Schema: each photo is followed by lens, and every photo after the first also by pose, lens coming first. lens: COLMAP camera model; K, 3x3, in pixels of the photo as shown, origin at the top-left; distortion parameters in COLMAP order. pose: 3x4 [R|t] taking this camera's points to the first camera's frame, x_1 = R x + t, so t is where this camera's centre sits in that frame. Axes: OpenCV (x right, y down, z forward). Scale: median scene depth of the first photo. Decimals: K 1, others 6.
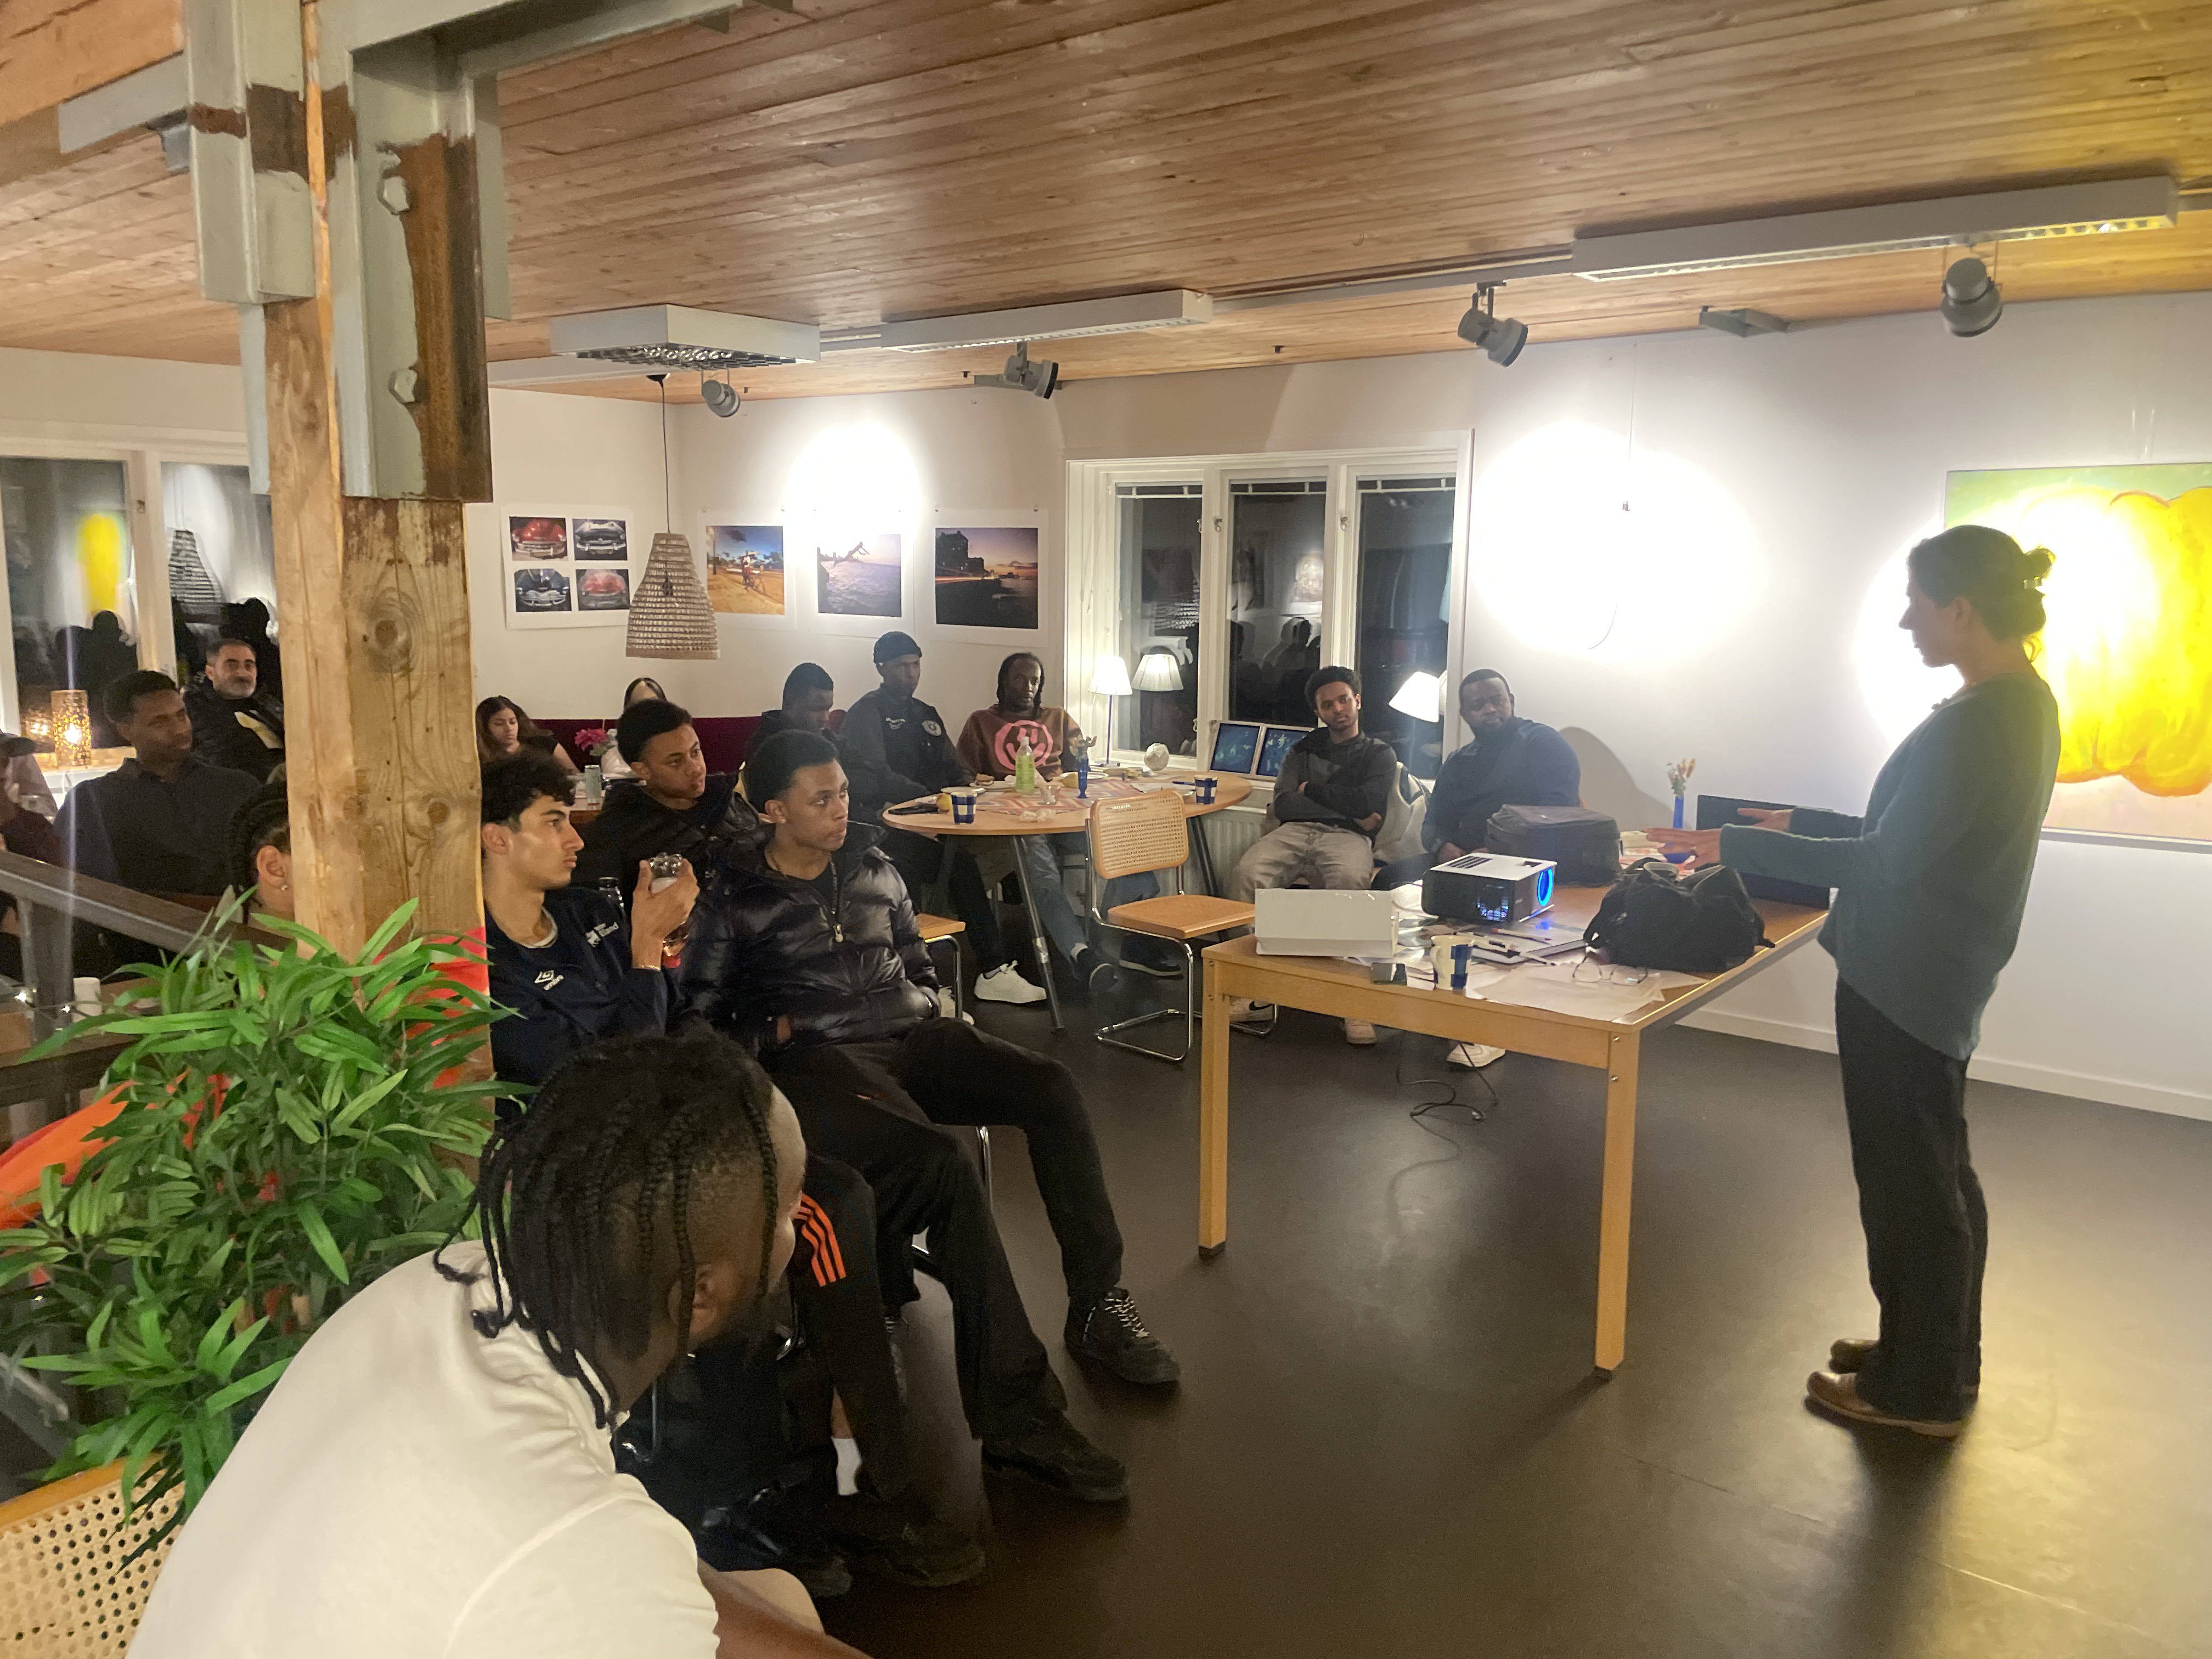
lens RADIAL K [[1661.2, 0, 1107.6], [0, 1661.2, 786.1], [0, 0, 1]] dist [0.105907, -0.134458]
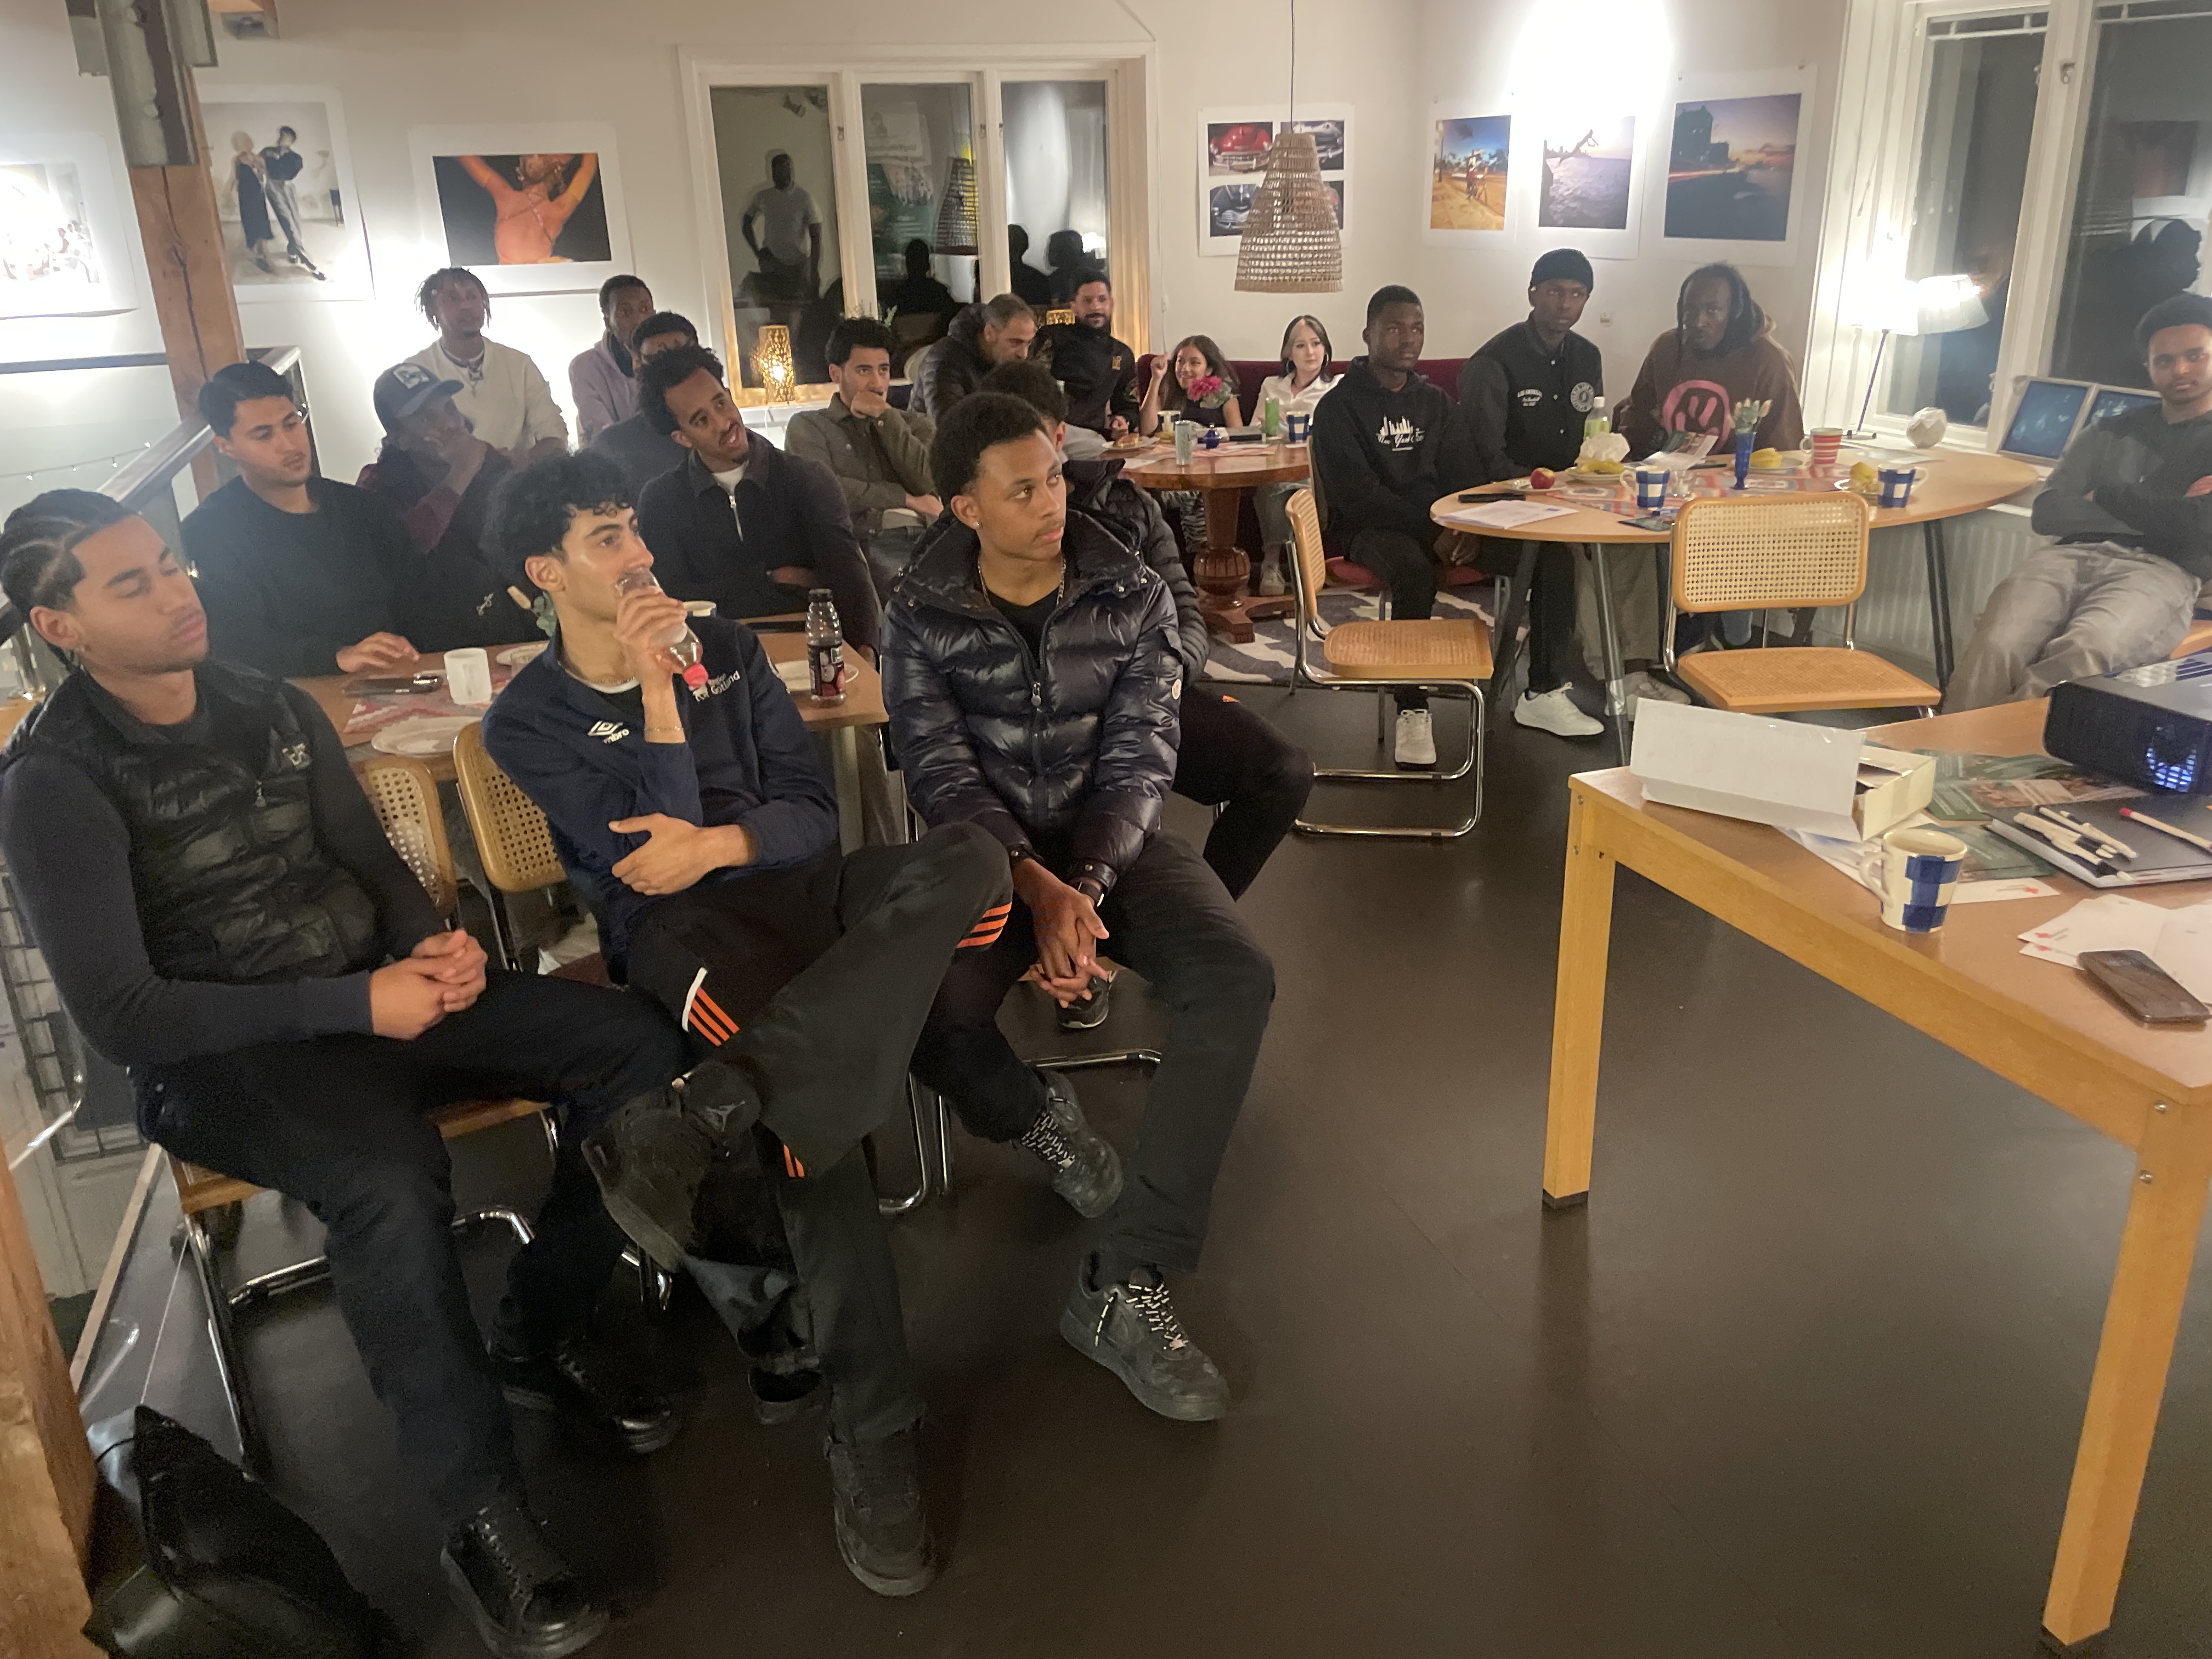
lens RADIAL K [[1661.2, 0, 1107.6], [0, 1661.2, 786.1], [0, 0, 1]] dist [0.105907, -0.134458]
pose [[0.851044, 0.145691, -0.504478, 0.112931], [-0.032449, 0.973494, 0.226400, -0.019482], [0.524091, -0.176307, 0.833214, 0.175828]]
